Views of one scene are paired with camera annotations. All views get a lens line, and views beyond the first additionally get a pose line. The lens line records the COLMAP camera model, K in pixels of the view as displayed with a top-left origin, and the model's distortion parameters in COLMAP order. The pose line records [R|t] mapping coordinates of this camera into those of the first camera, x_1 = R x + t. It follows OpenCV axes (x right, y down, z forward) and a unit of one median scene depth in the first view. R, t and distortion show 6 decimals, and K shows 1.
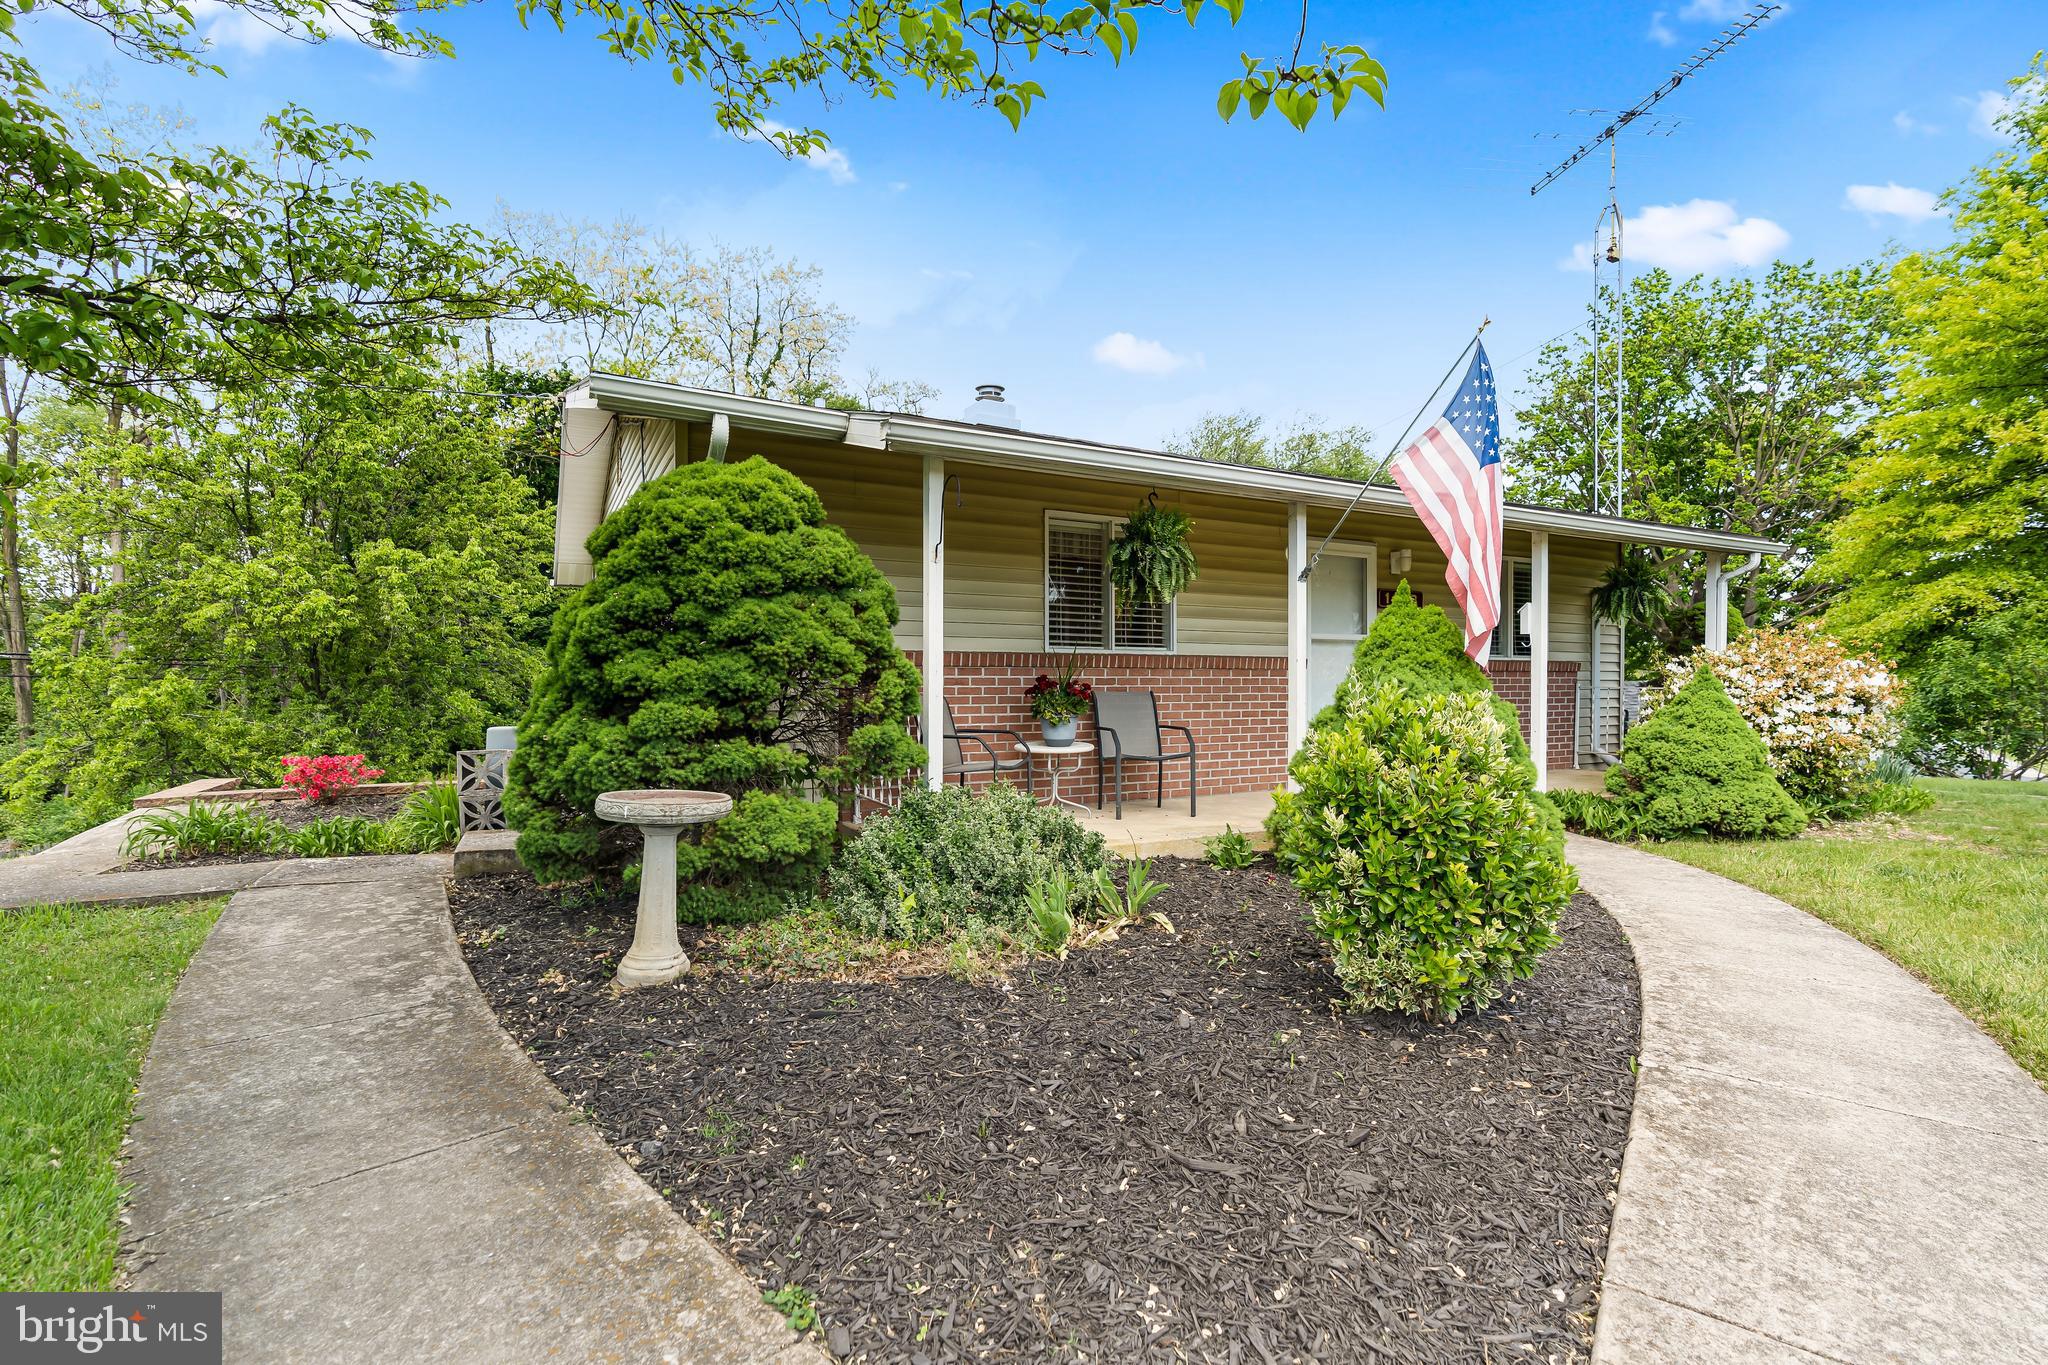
lens RADIAL K [[929.1, 0, 1022.9], [0, 929.1, 680.5], [0, 0, 1]] dist [-0.003179, 0.001510]
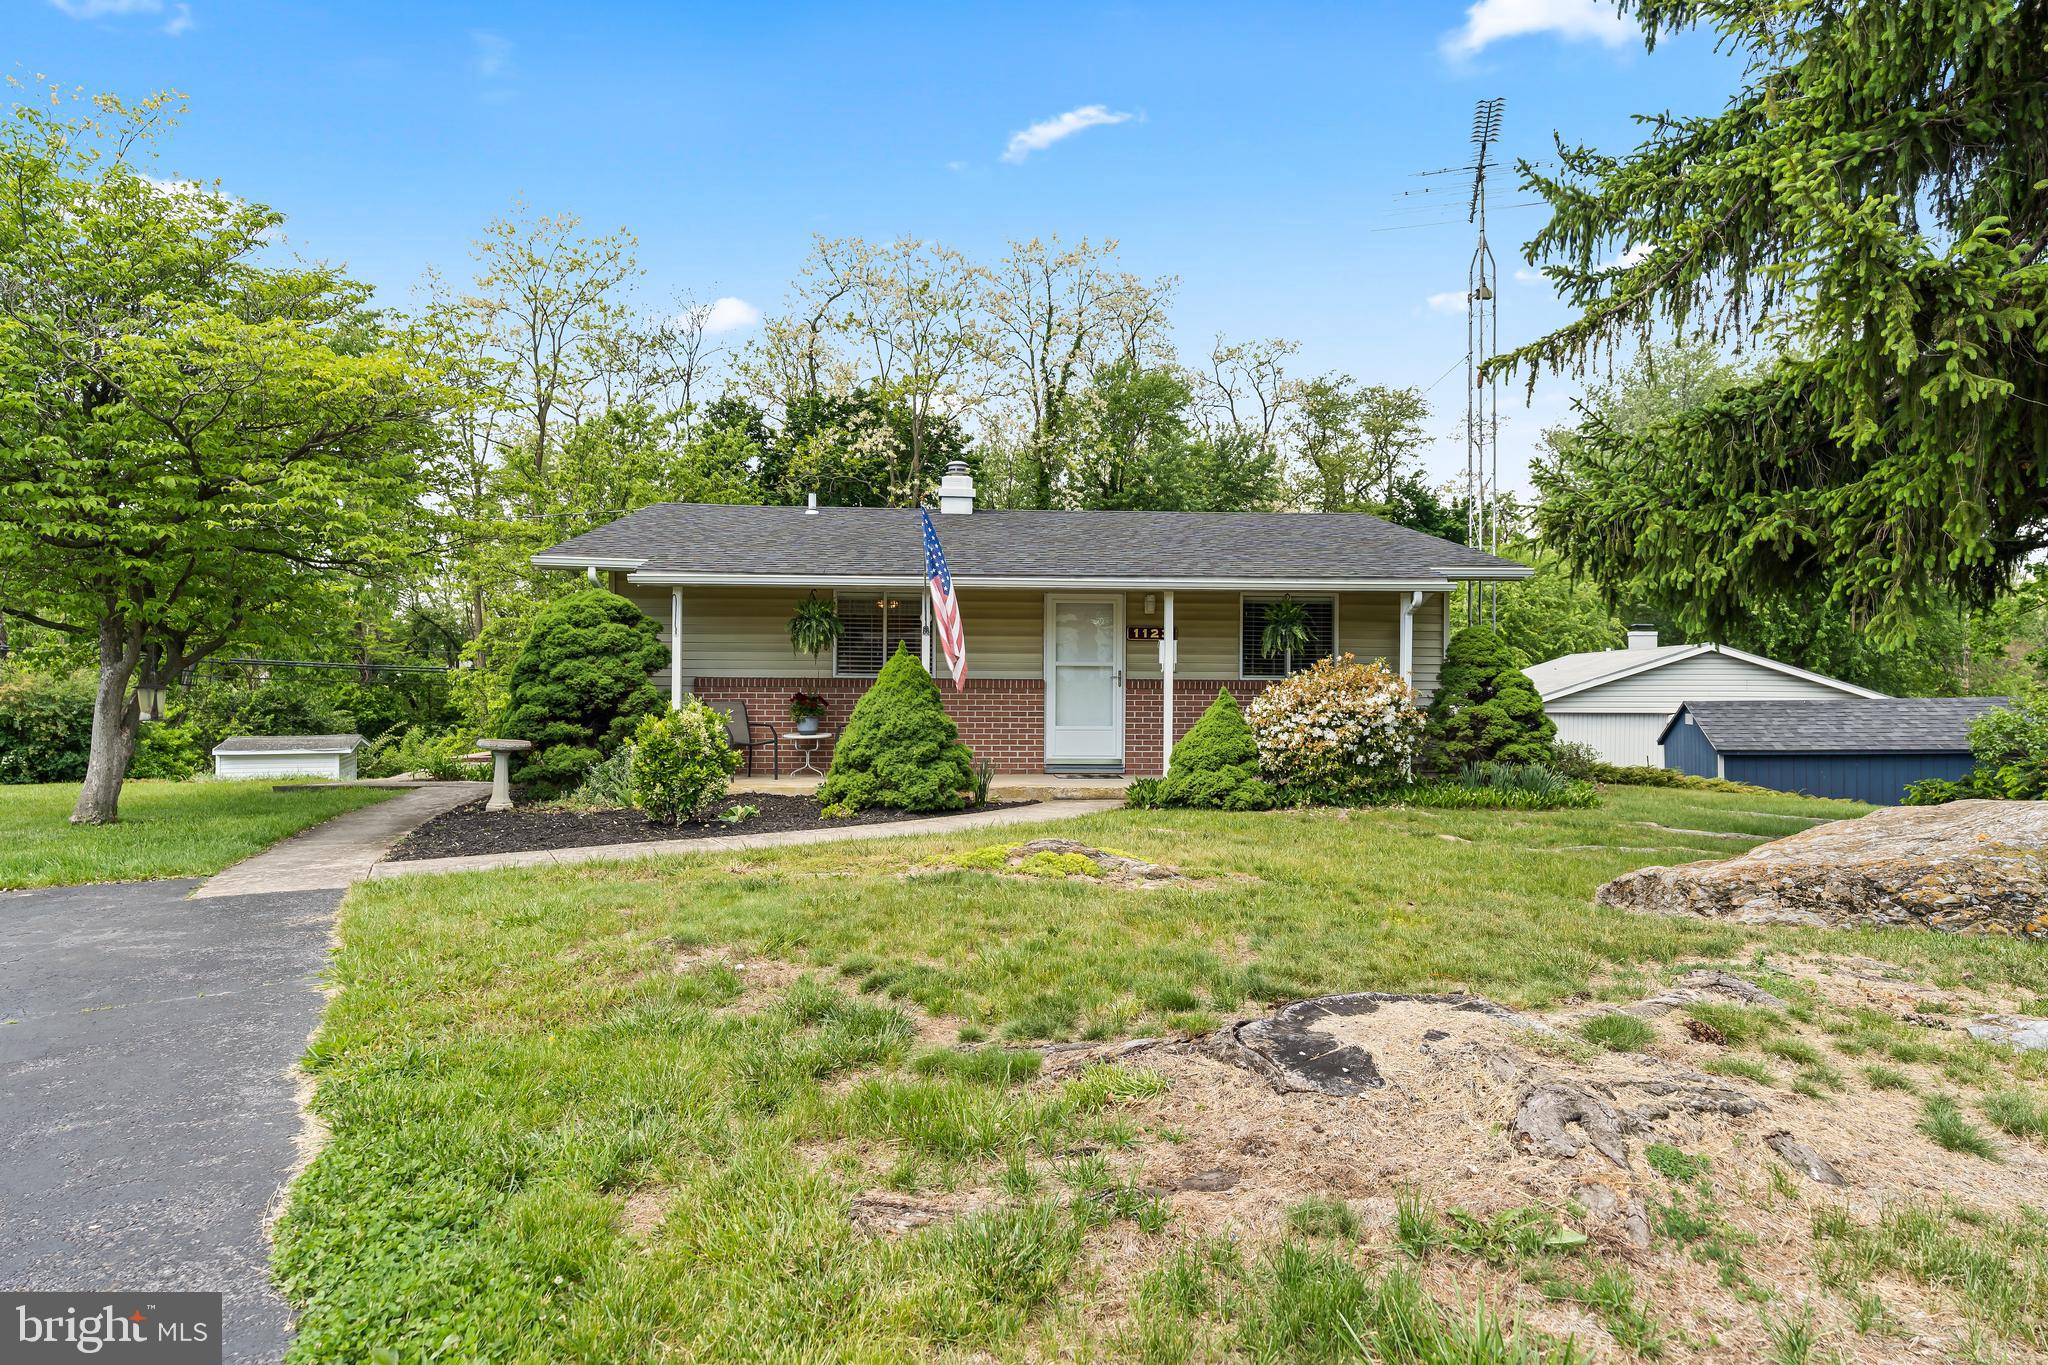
lens RADIAL K [[1180.5, 0, 1025.7], [0, 1180.5, 679.0], [0, 0, 1]] dist [0.002765, 0.000084]
pose [[0.904235, 0.009063, -0.426940, 1.918677], [-0.008704, 0.999958, 0.002793, -0.057592], [0.426947, 0.001190, 0.904276, -1.109853]]
